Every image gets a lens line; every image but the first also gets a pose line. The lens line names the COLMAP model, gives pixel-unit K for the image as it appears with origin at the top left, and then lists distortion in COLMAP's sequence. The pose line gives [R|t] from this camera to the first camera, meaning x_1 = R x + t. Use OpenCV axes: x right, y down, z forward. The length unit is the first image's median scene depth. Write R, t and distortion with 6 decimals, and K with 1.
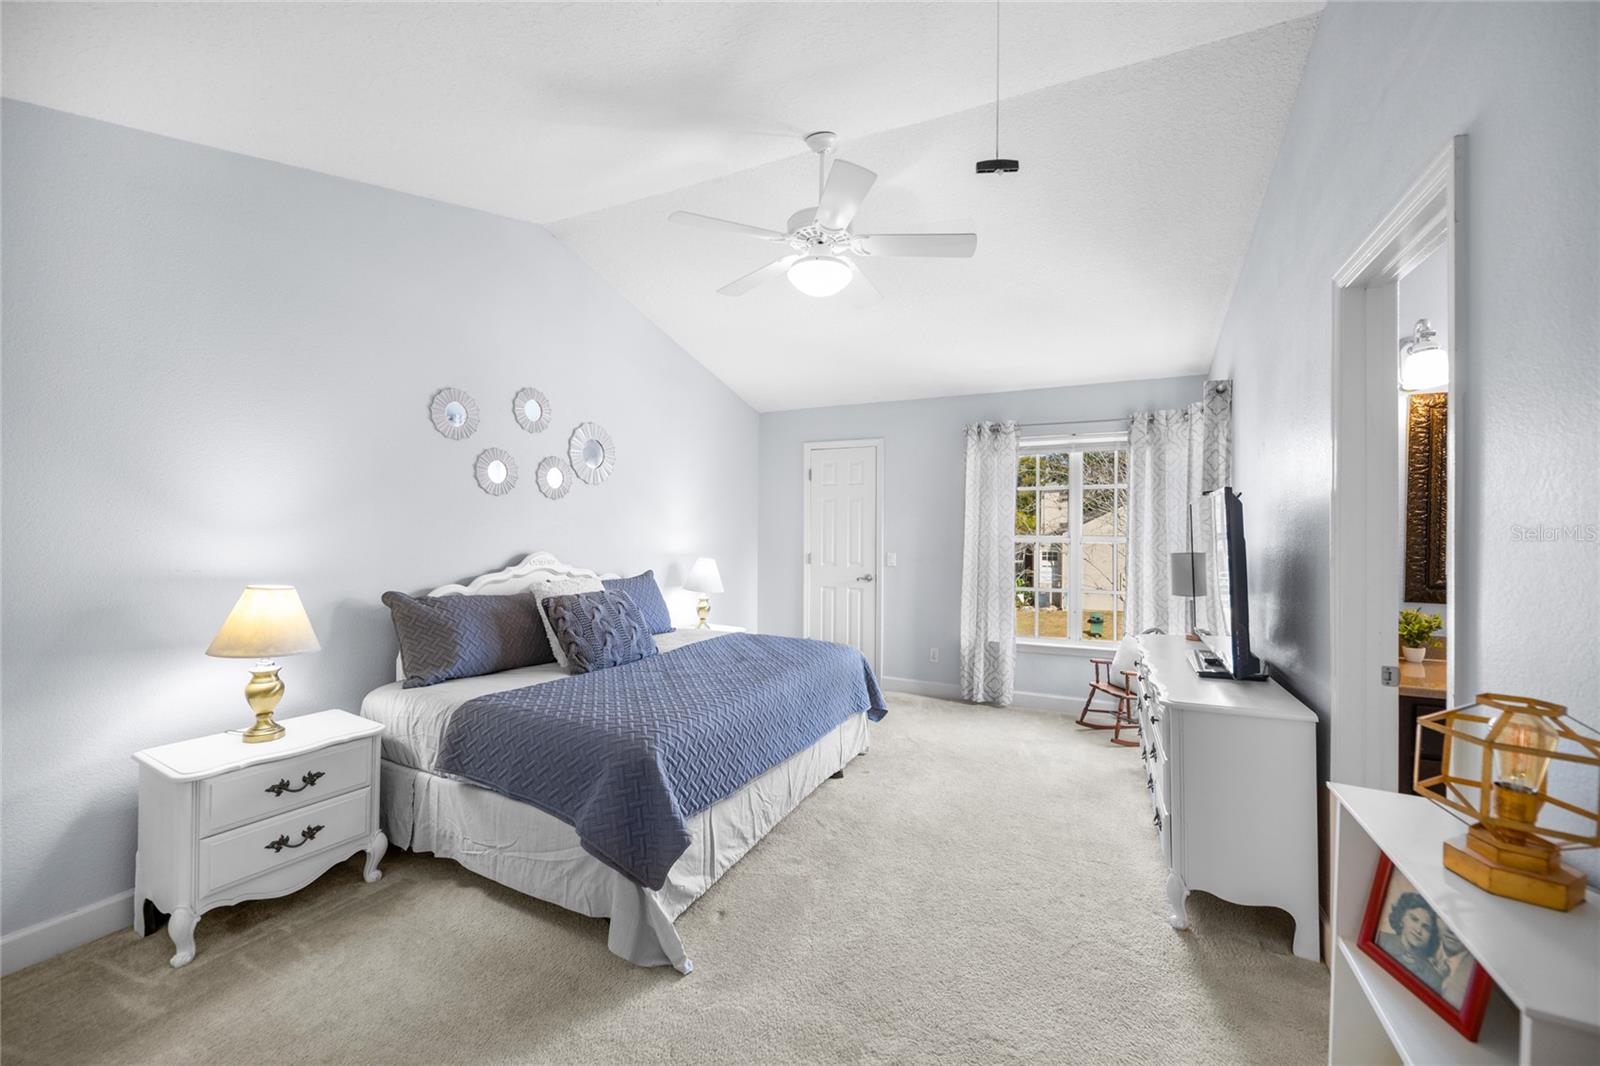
lens RADIAL K [[624.9, 0, 800.0], [0, 624.9, 533.0], [0, 0, 1]] dist [0.000214, 0.000043]
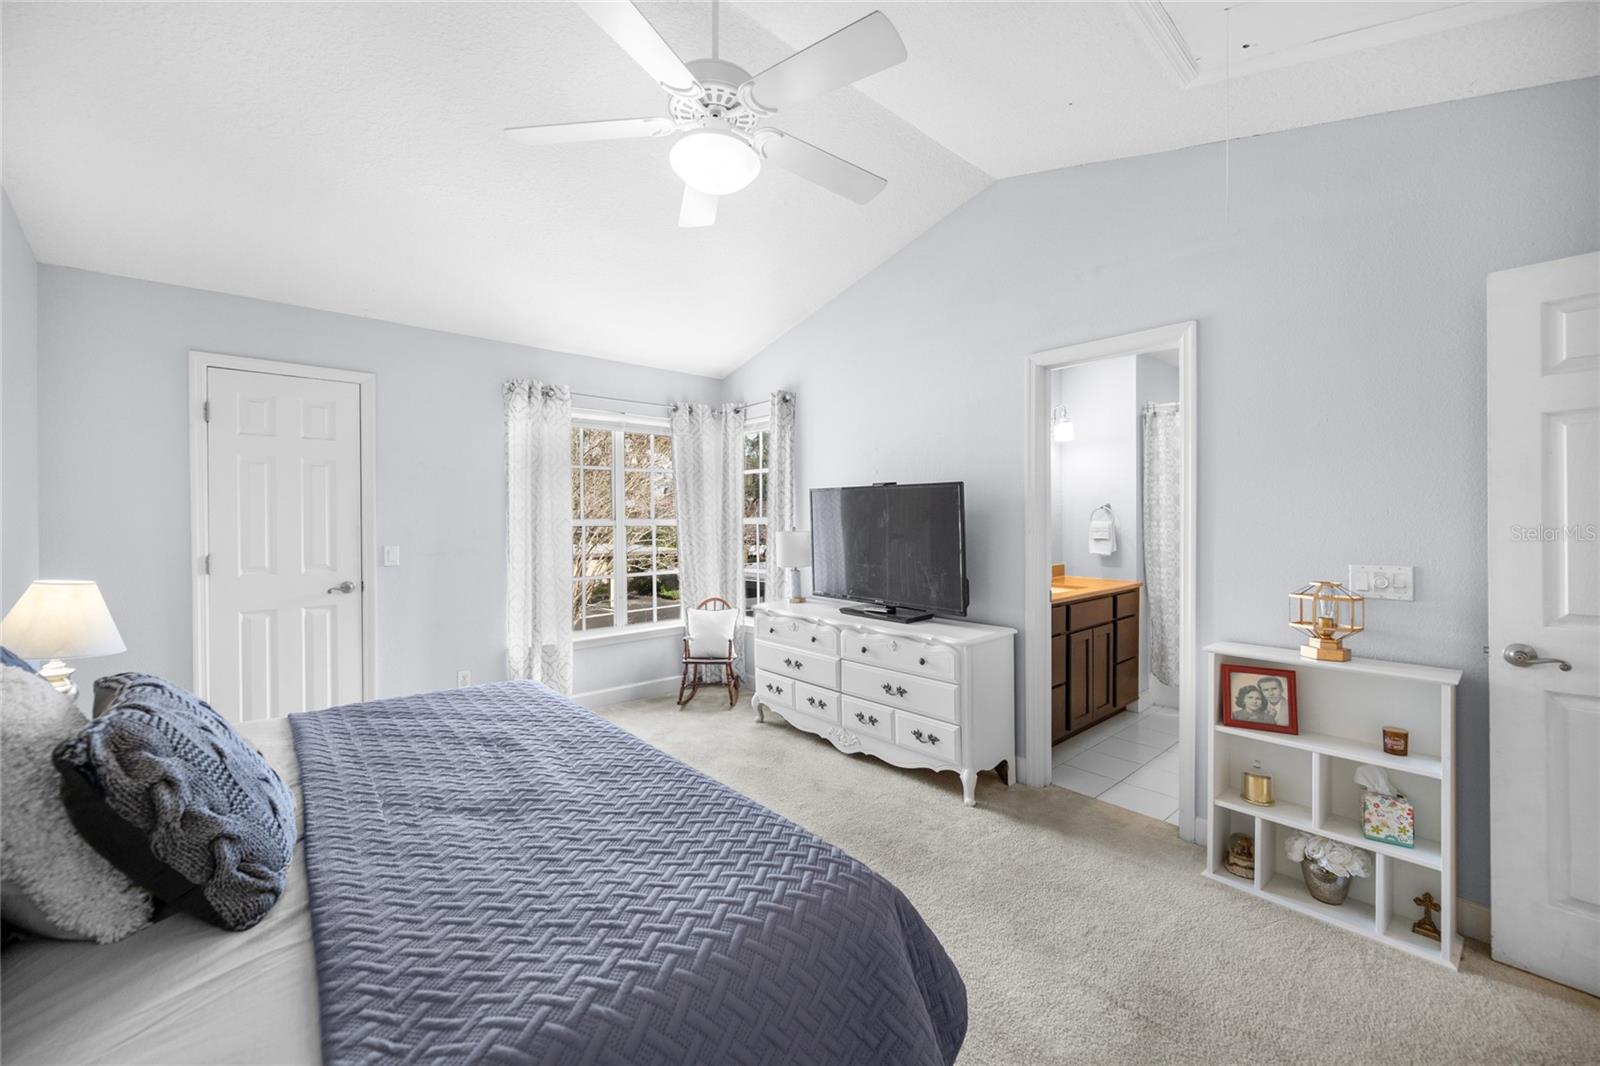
lens RADIAL K [[647.9, 0, 801.3], [0, 647.9, 511.5], [0, 0, 1]] dist [0.000924, 0.000055]
pose [[0.379276, -0.001406, 0.925282, -0.326923], [0.004237, 0.999991, -0.000218, -0.003769], [-0.925274, 0.004003, 0.379279, 0.316834]]
